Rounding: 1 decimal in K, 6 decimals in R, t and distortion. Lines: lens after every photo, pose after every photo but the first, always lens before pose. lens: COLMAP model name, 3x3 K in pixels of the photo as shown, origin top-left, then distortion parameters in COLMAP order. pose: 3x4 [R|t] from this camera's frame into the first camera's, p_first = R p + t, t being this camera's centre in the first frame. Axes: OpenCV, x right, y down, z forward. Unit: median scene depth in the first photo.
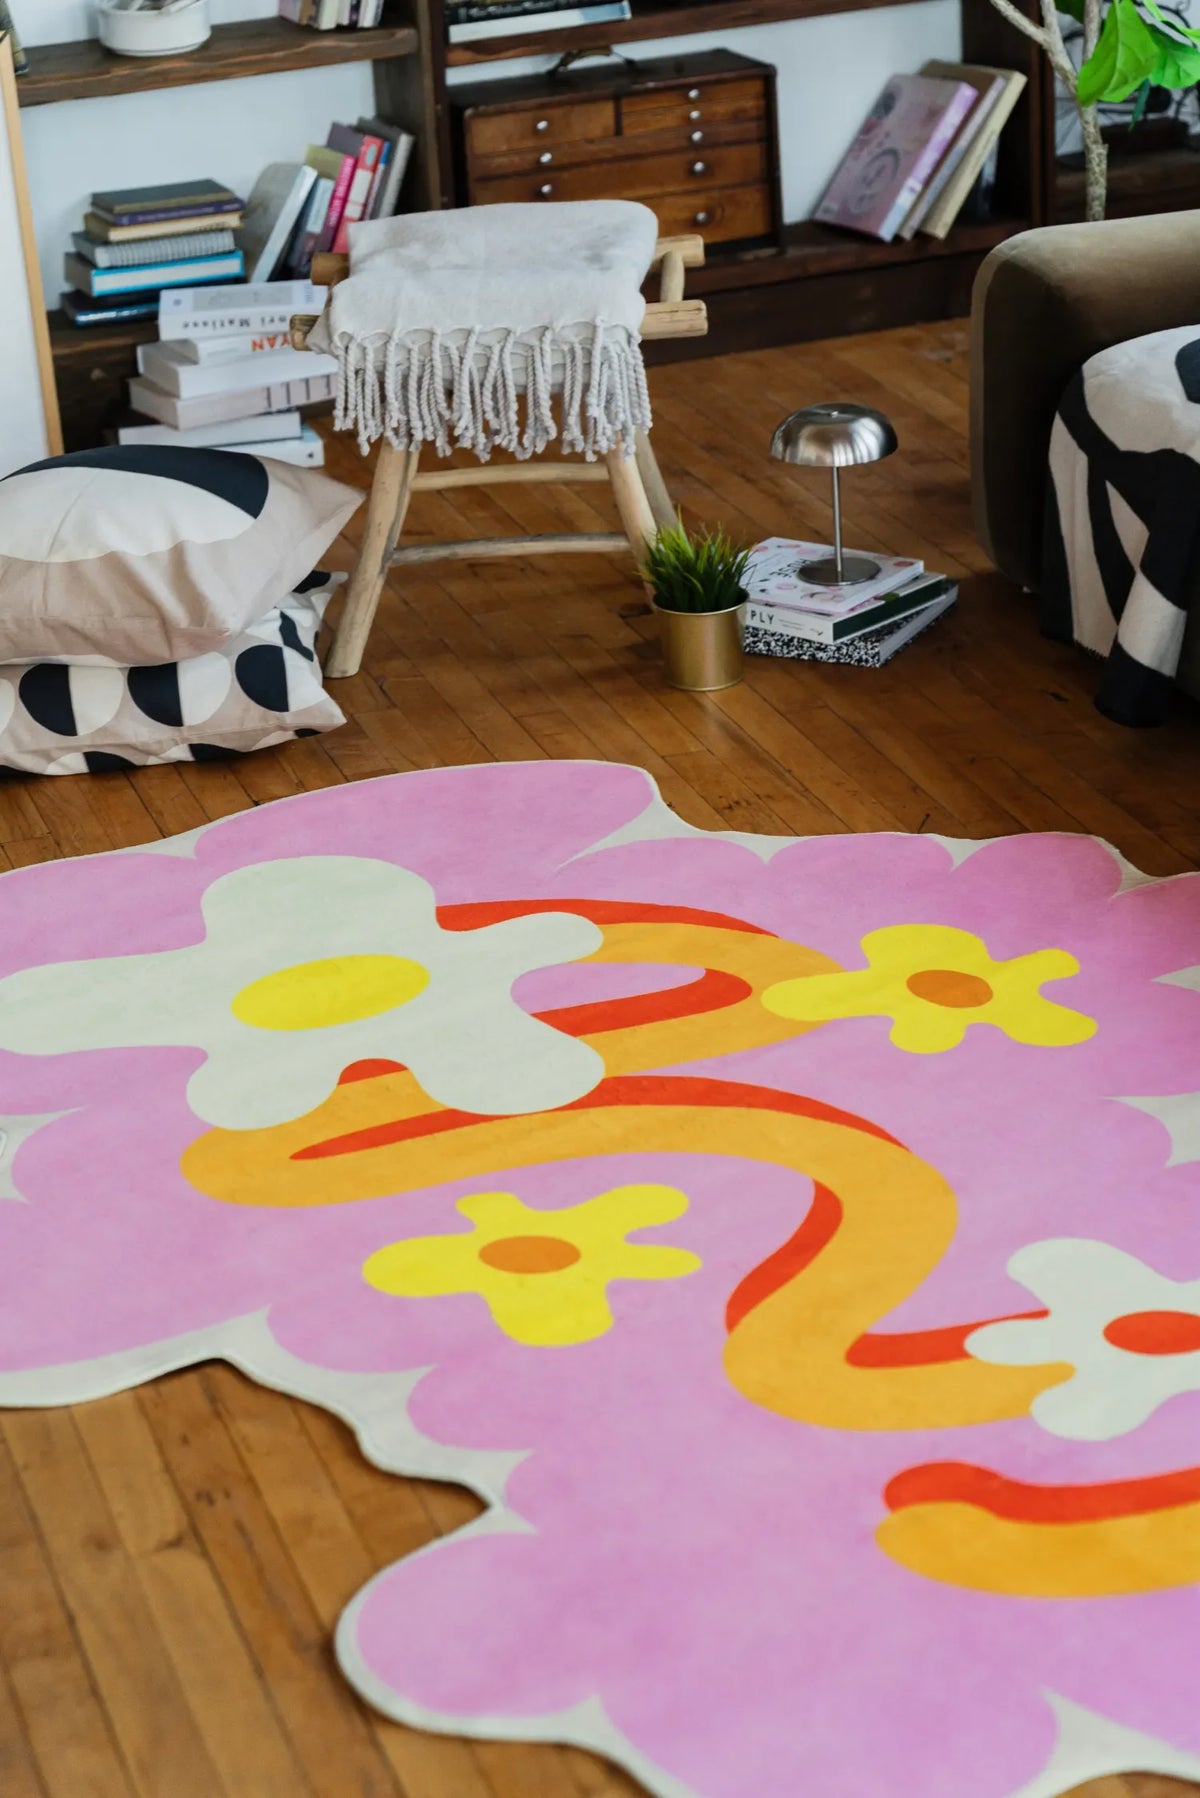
lens RADIAL K [[4221.8, 0, 553.8], [0, 4221.8, 897.7], [0, 0, 1]] dist [0.016051, 0.066332]
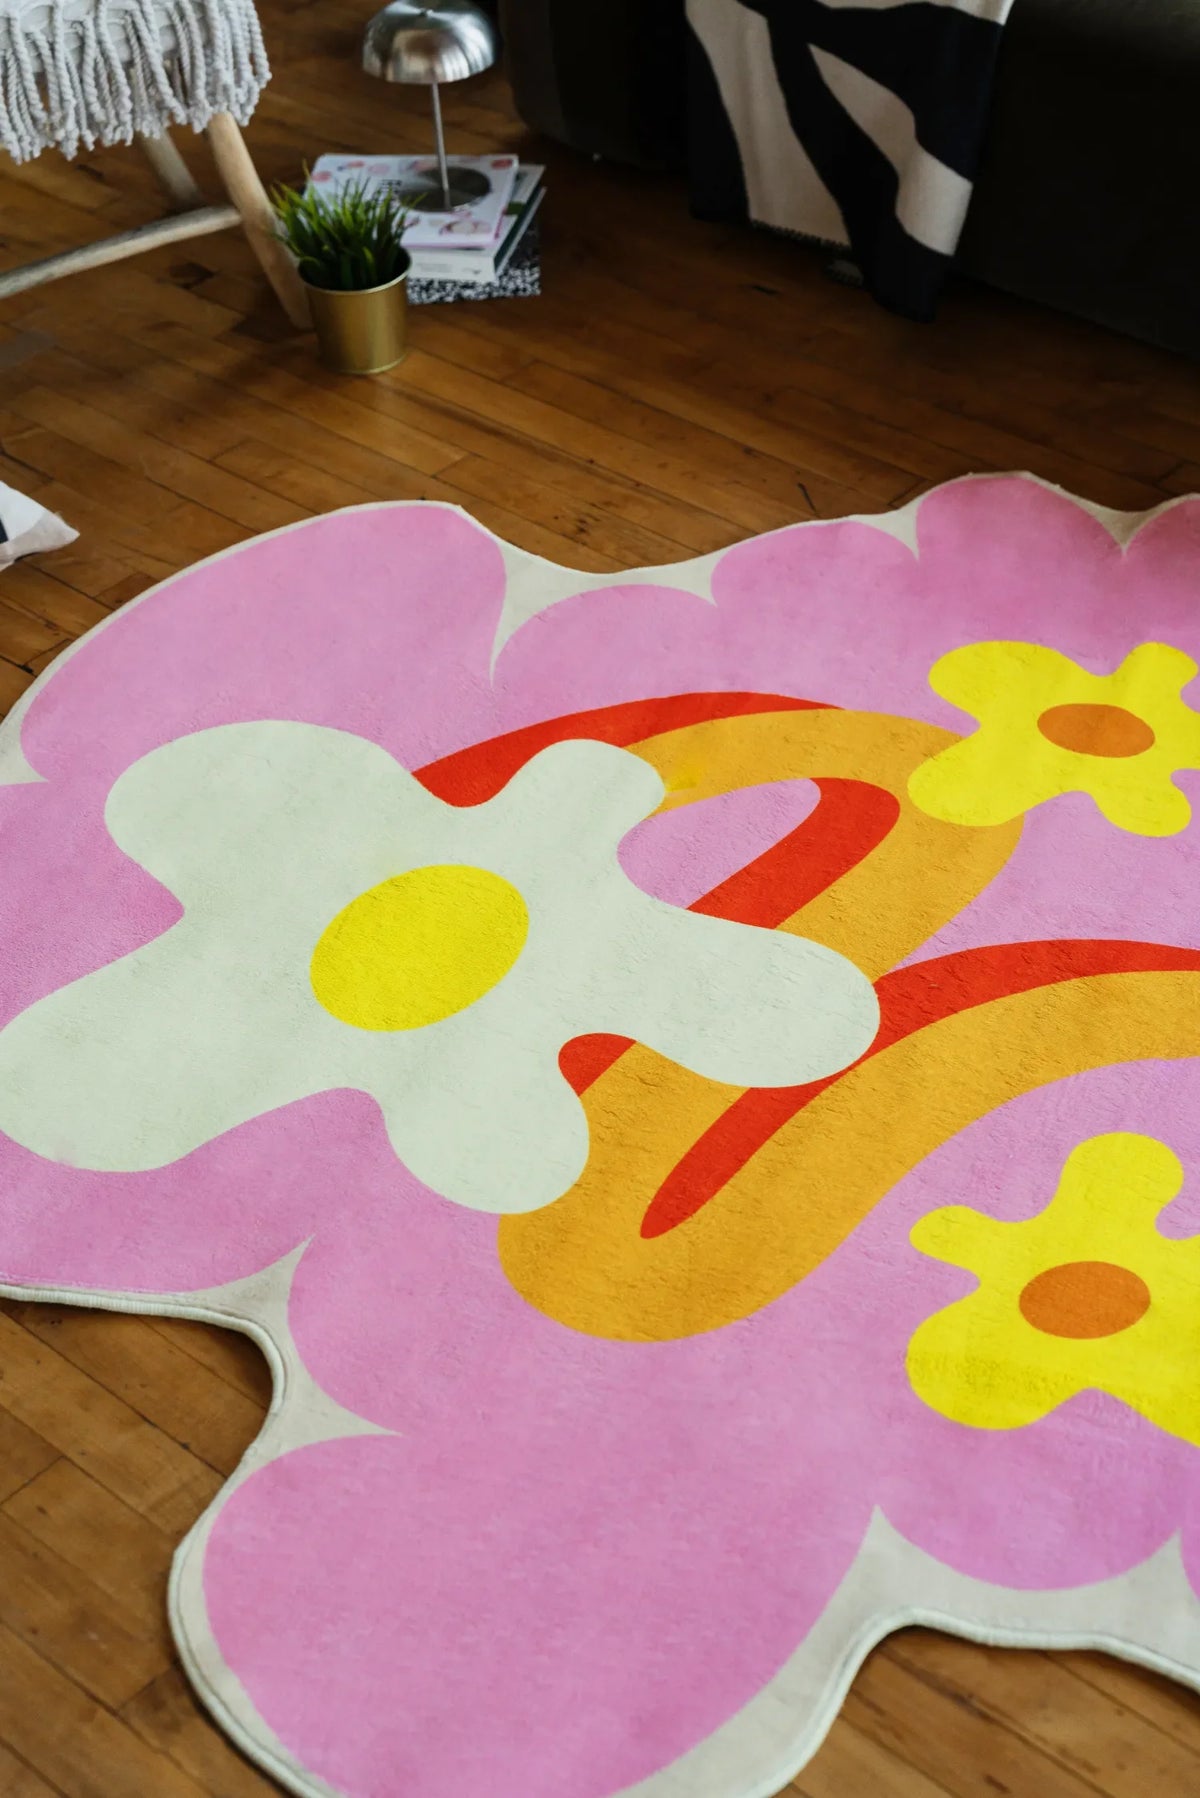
lens RADIAL K [[3159.6, 0, 600.0], [0, 3159.6, 899.0], [0, 0, 1]] dist [0.007411, 0.068846]
pose [[0.865111, -0.311148, 0.393409, -0.215953], [0.201352, 0.933798, 0.295767, -0.131413], [-0.459392, -0.176657, 0.870489, 0.397586]]
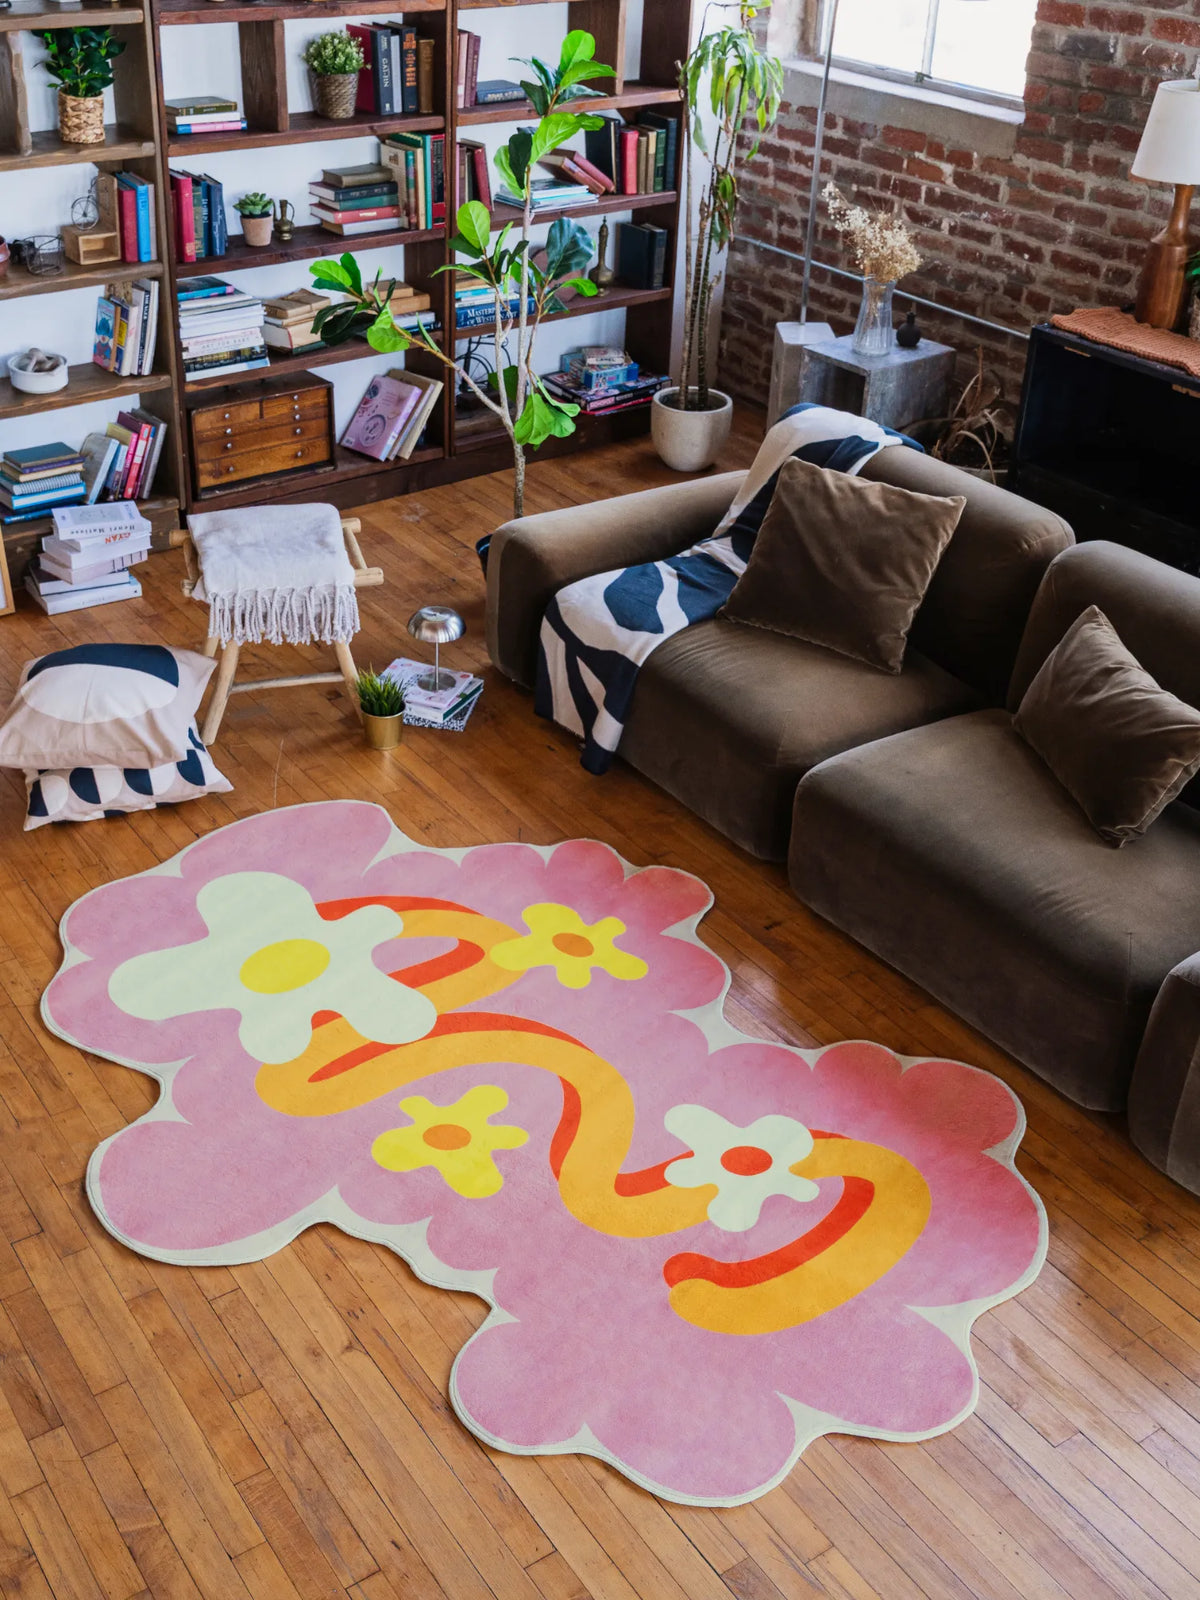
lens RADIAL K [[1820.2, 0, 568.9], [0, 1820.2, 799.7], [0, 0, 1]] dist [-0.005116, -0.007804]
pose [[0.950737, -0.071478, 0.301644, -0.158062], [0.022330, 0.986318, 0.163337, -0.173704], [-0.309192, -0.148555, 0.939325, 0.098163]]
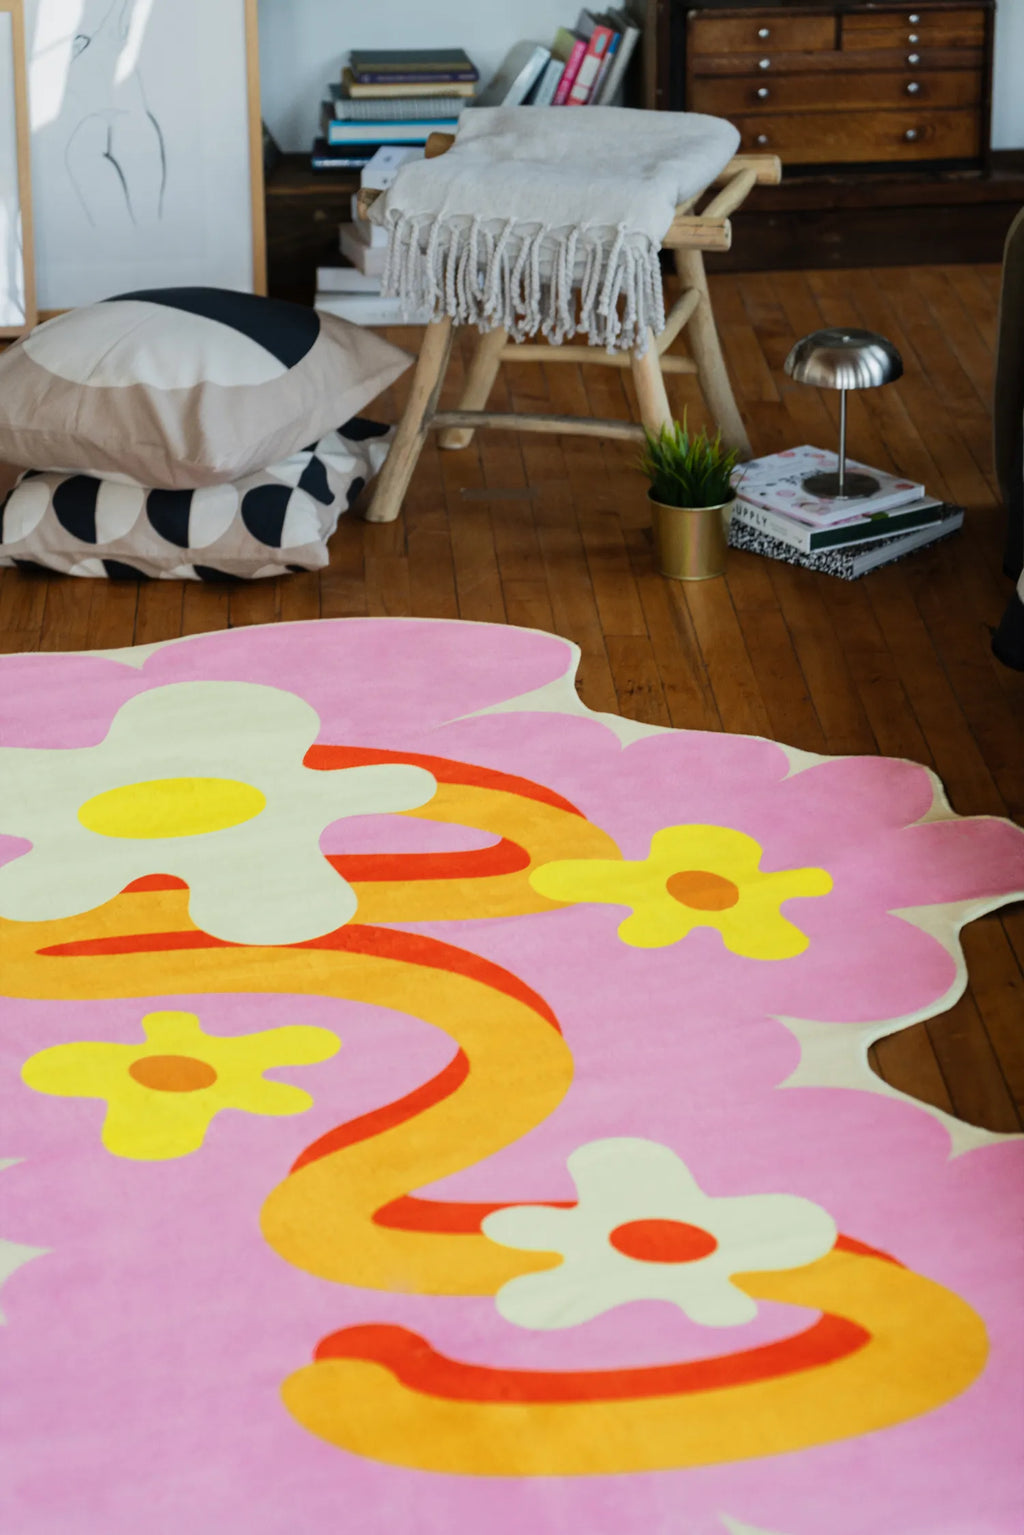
lens RADIAL K [[3876.3, 0, 513.2], [0, 3876.3, 813.2], [0, 0, 1]] dist [0.034632, -0.193933]
pose [[0.969567, 0.147999, -0.195027, 0.196532], [-0.140981, 0.988776, 0.049466, -0.033143], [0.200159, -0.020466, 0.979550, 0.021086]]
